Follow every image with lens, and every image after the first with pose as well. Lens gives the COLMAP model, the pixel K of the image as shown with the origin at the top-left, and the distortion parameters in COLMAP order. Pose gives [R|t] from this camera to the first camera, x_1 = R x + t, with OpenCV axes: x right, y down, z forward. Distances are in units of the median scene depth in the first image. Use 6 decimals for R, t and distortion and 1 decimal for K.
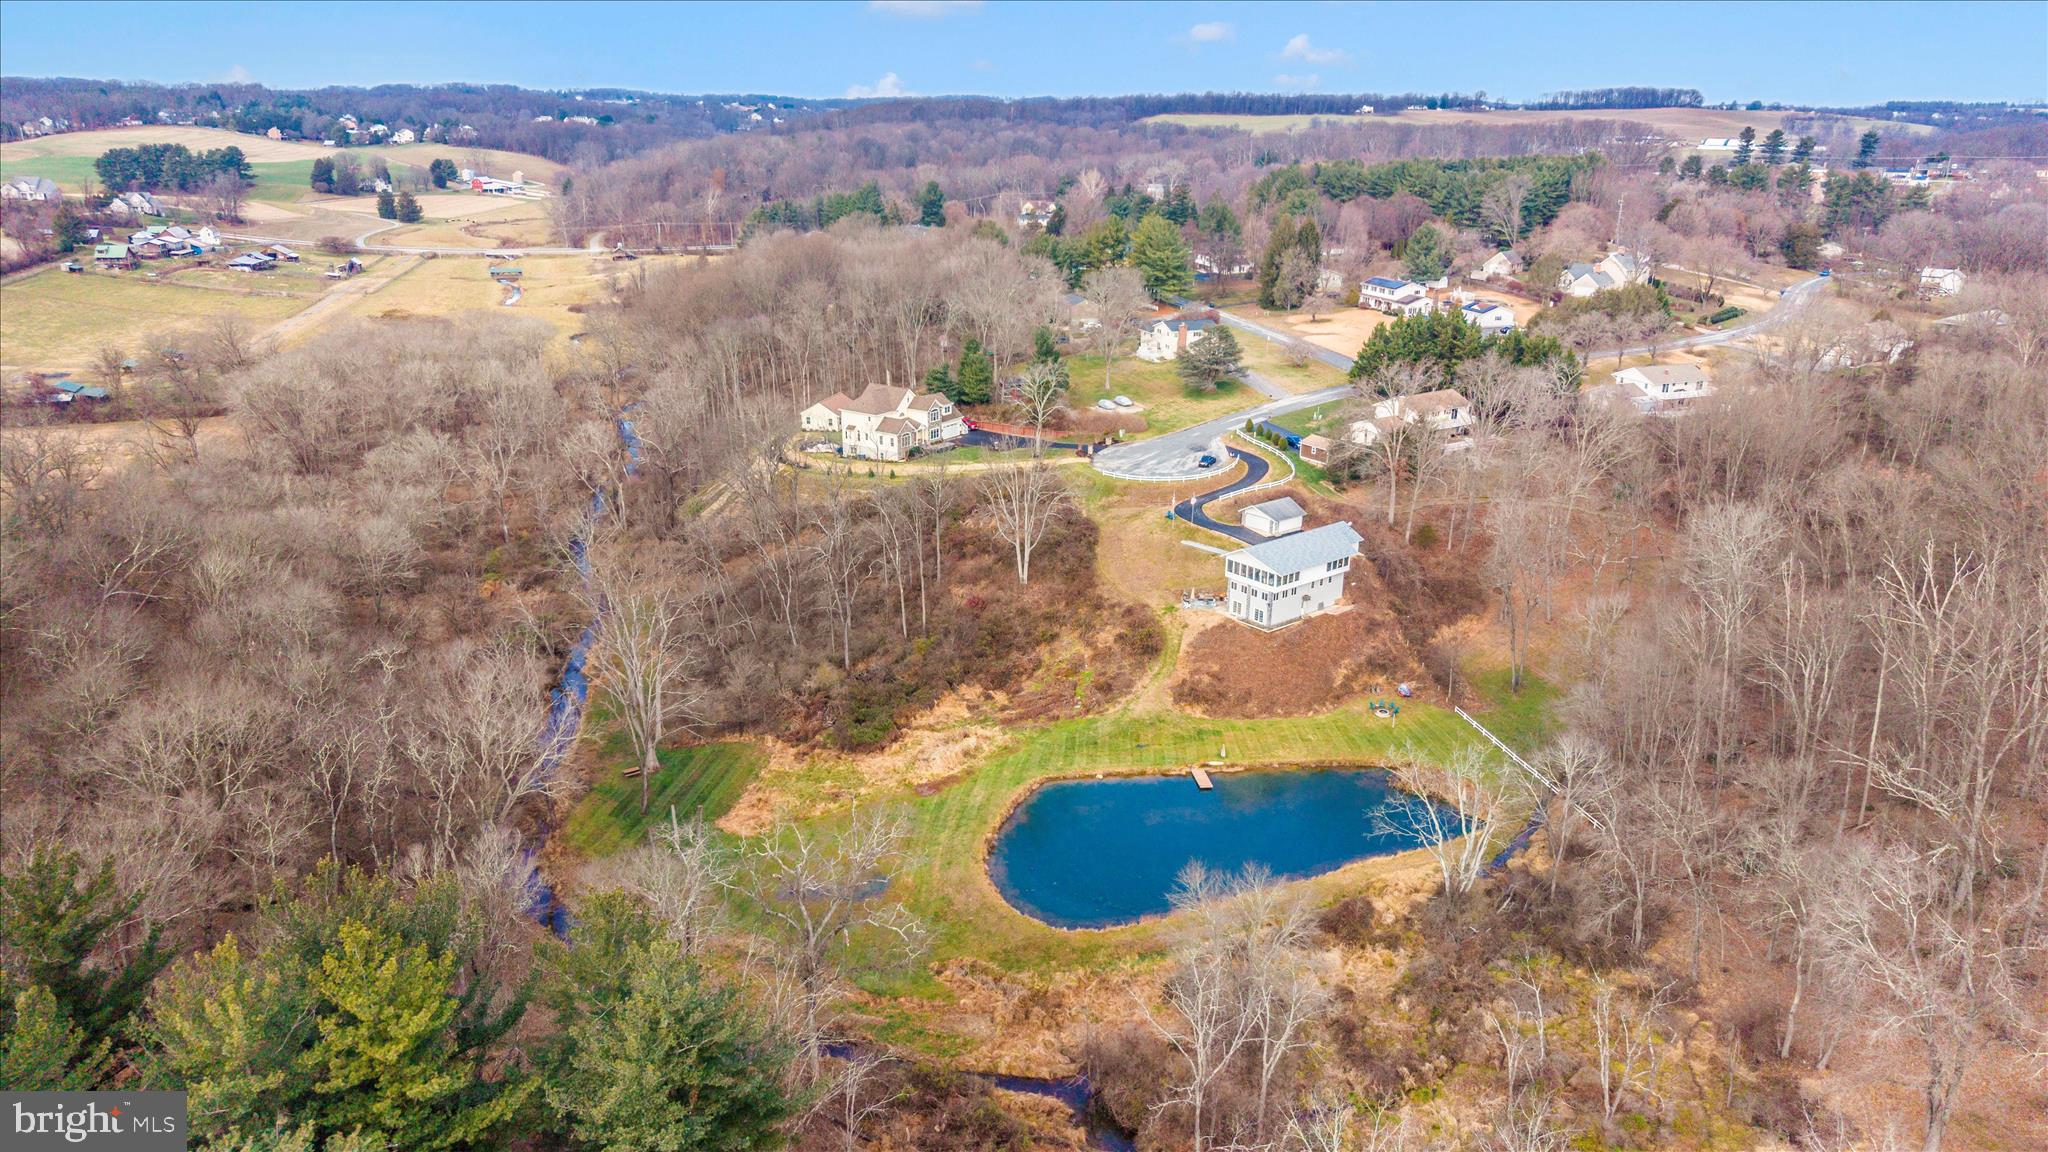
lens RADIAL K [[1367.7, 0, 1049.9], [0, 1367.7, 616.3], [0, 0, 1]] dist [0.042289, -0.046535]
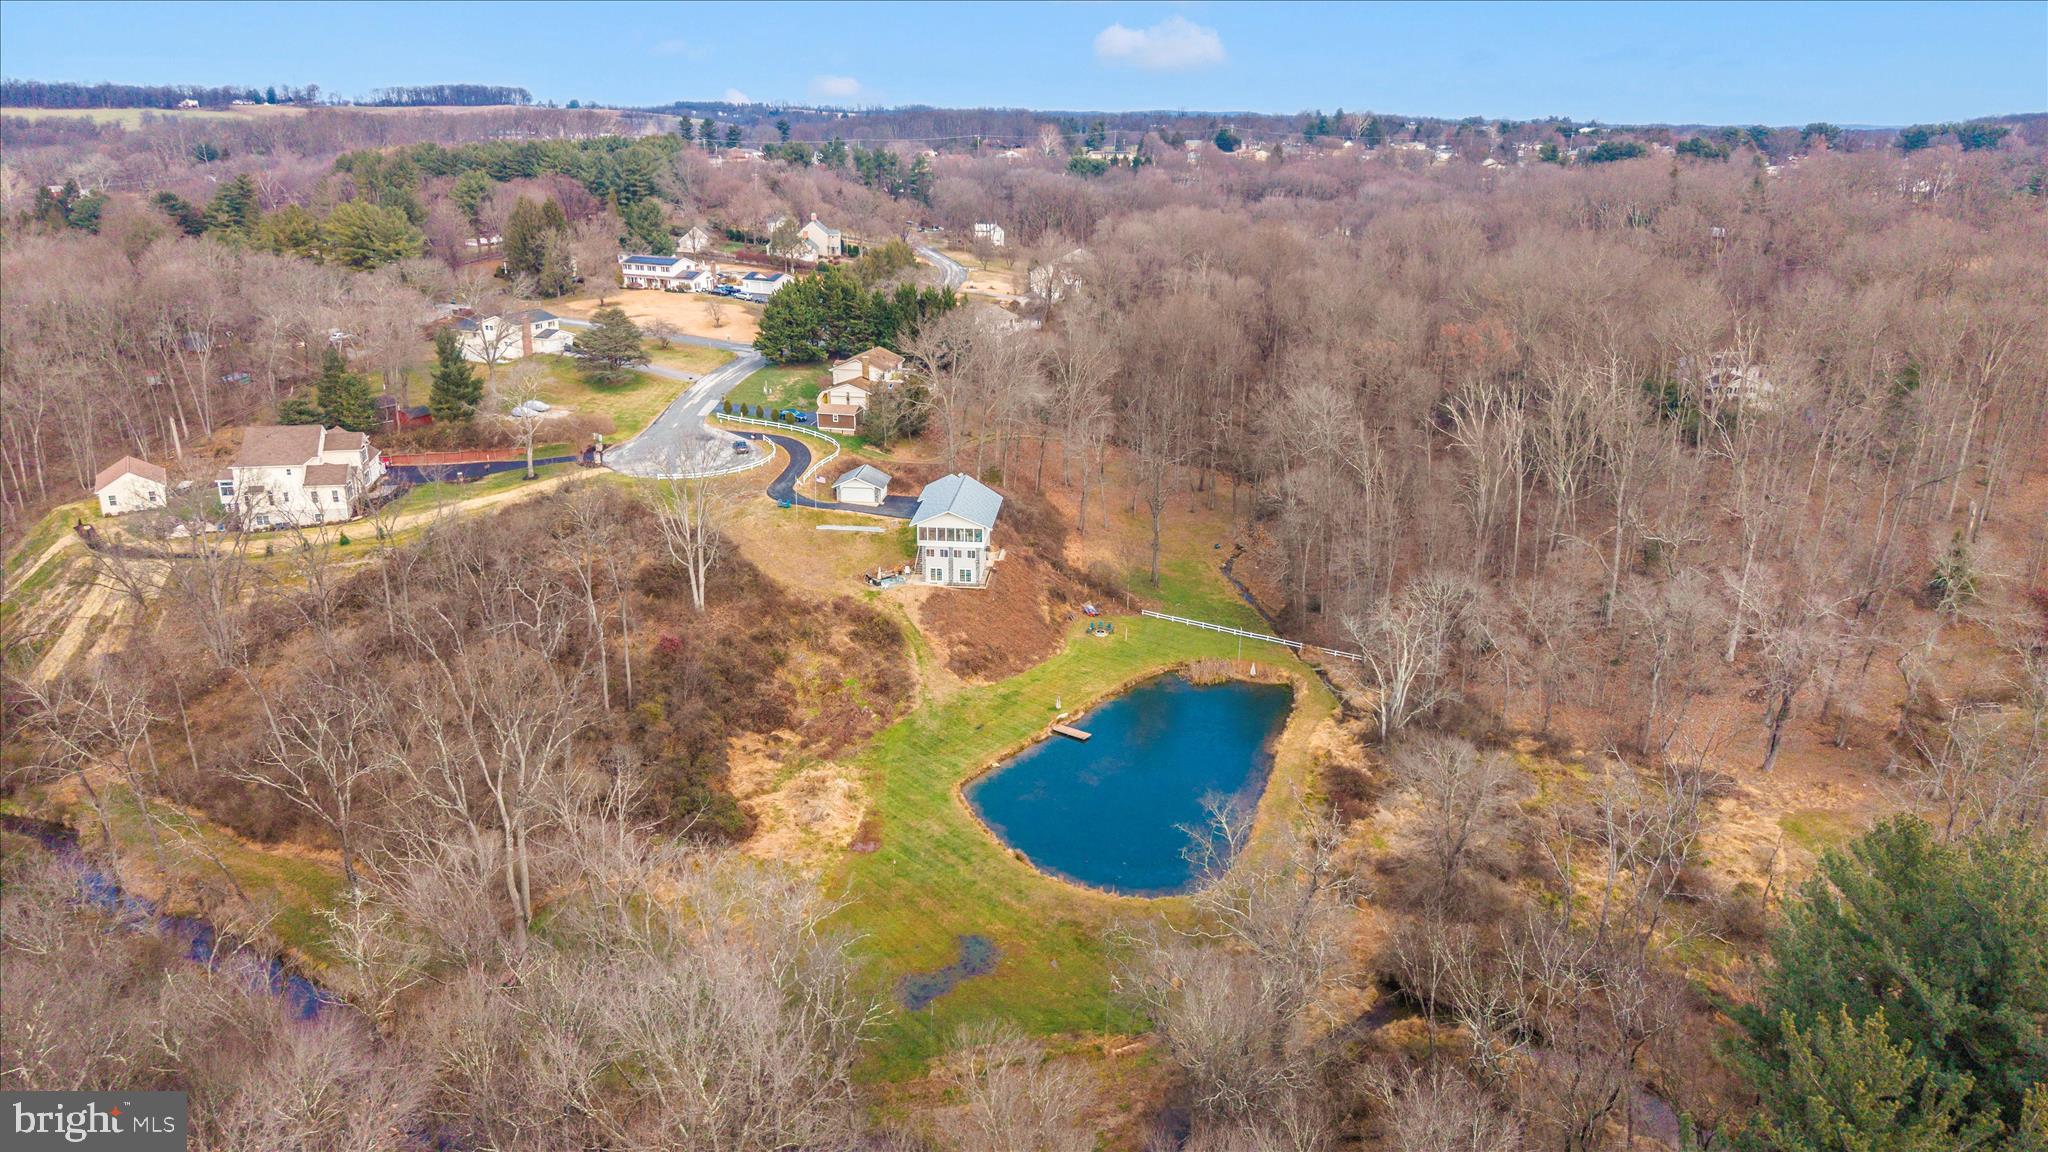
lens RADIAL K [[1367.7, 0, 1041.0], [0, 1367.7, 589.4], [0, 0, 1]] dist [0.042289, -0.046535]
pose [[0.701658, -0.236055, 0.672276, -0.460895], [0.248390, 0.965374, 0.079724, -0.054619], [-0.667816, 0.111048, 0.735996, 0.248621]]
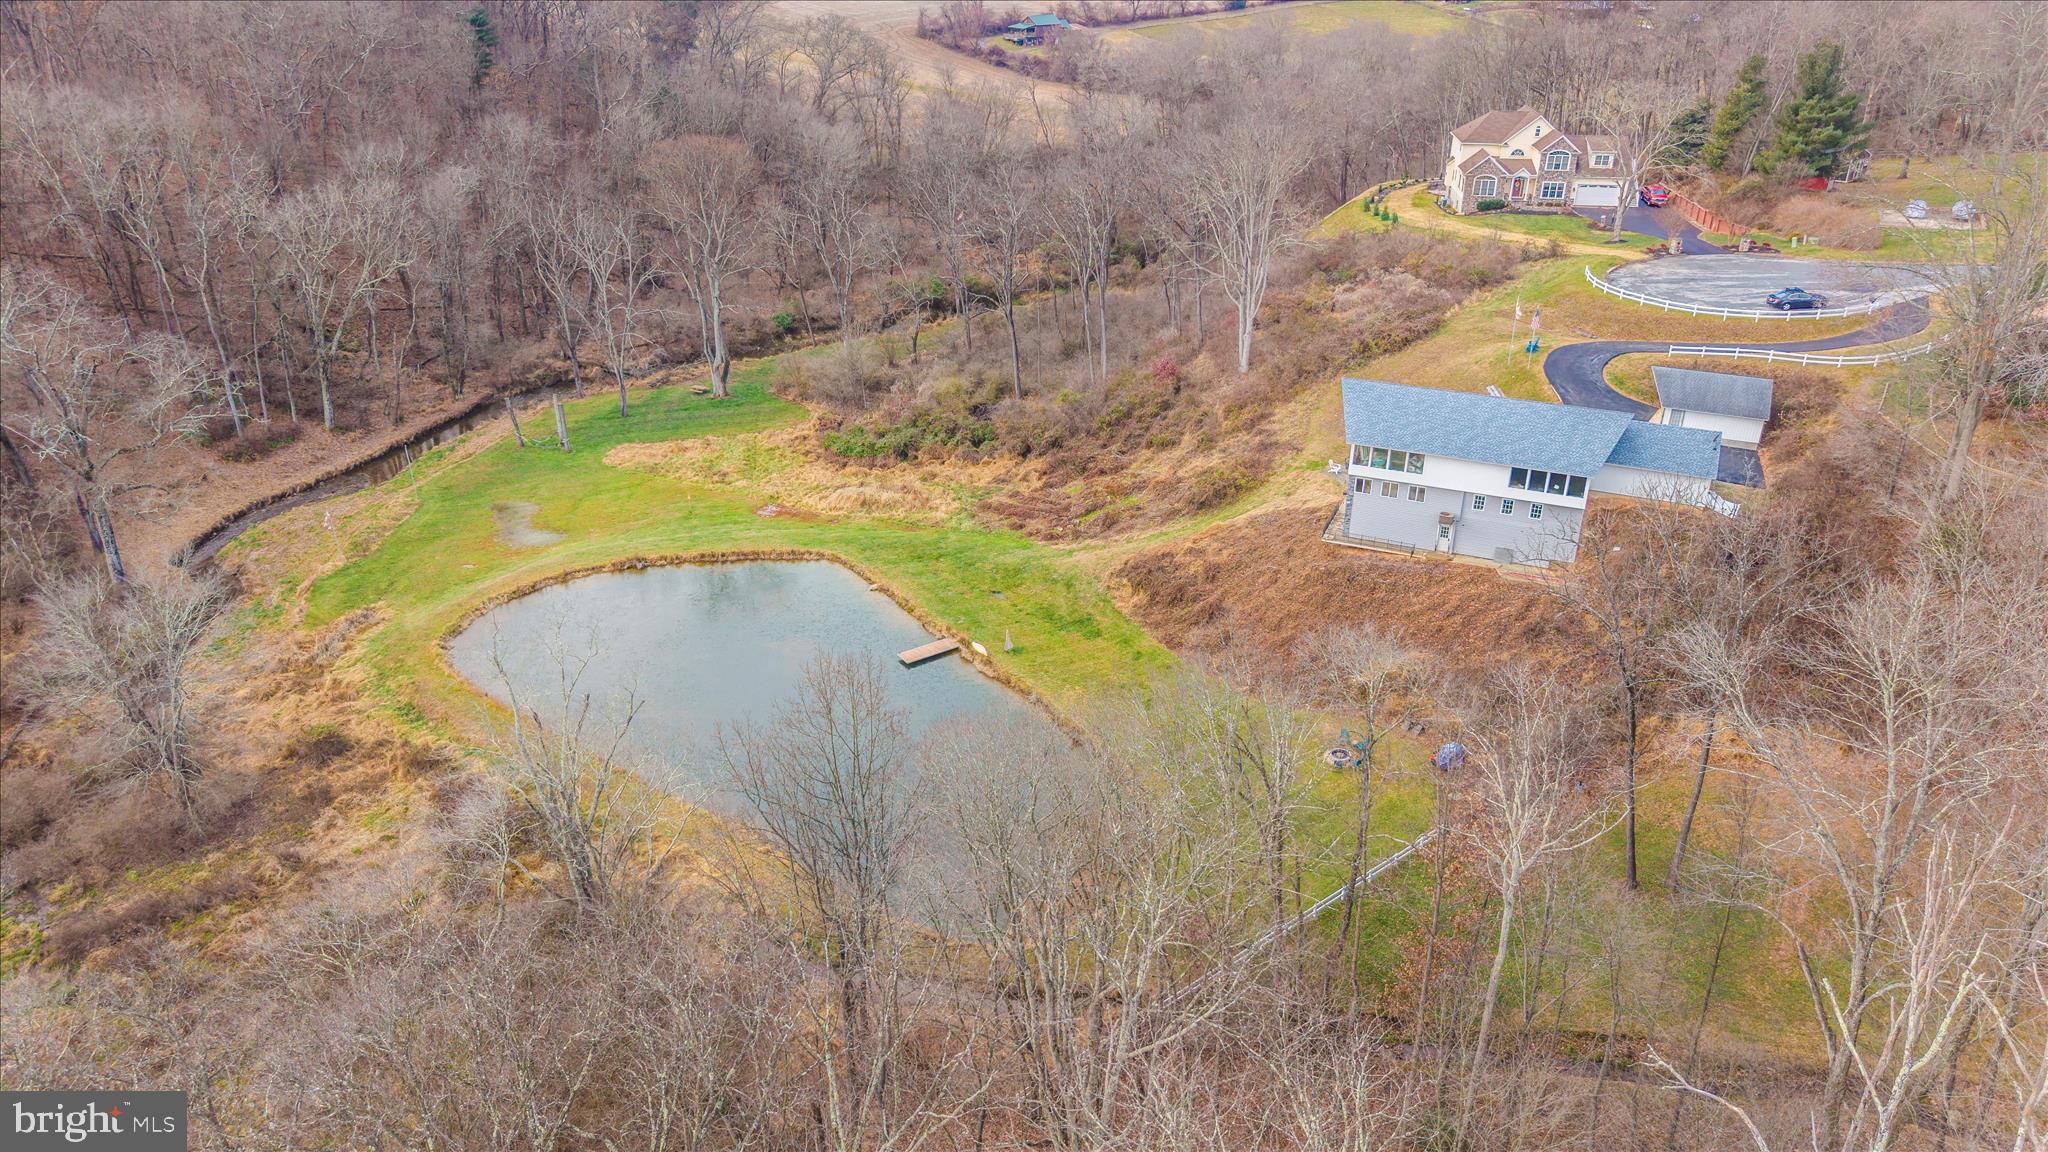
lens RADIAL K [[1367.7, 0, 1028.9], [0, 1367.7, 645.4], [0, 0, 1]] dist [0.042289, -0.046535]
pose [[0.452217, 0.423288, -0.785065, 0.536061], [-0.317564, 0.898940, 0.301761, -0.075502], [0.833458, 0.112847, 0.540937, 0.601988]]
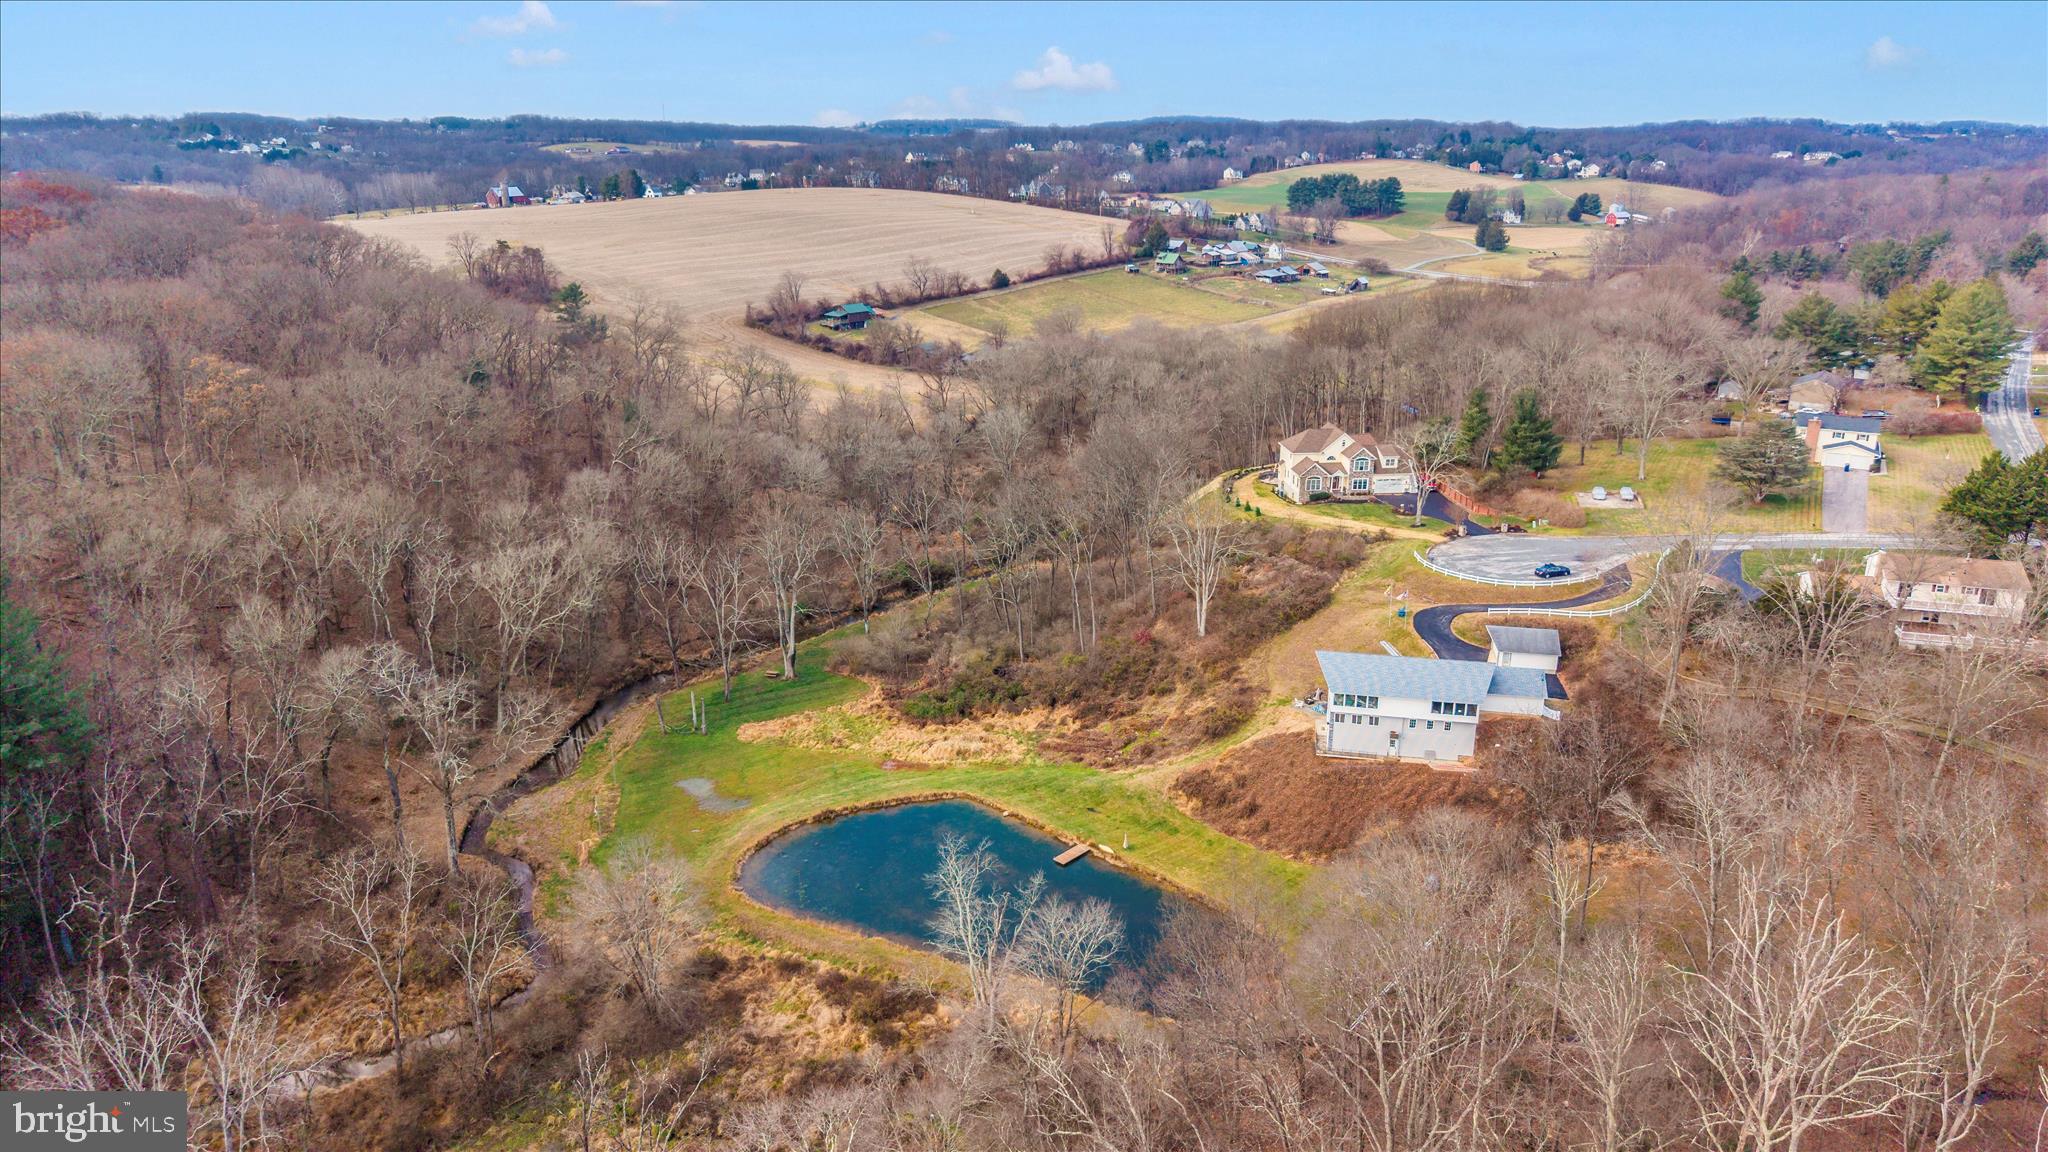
lens RADIAL K [[1367.7, 0, 1022.1], [0, 1367.7, 642.1], [0, 0, 1]] dist [0.042289, -0.046535]
pose [[0.630368, 0.266220, -0.729220, 0.624100], [-0.271462, 0.955648, 0.114220, -0.098649], [0.727286, 0.125954, 0.674679, 0.287934]]
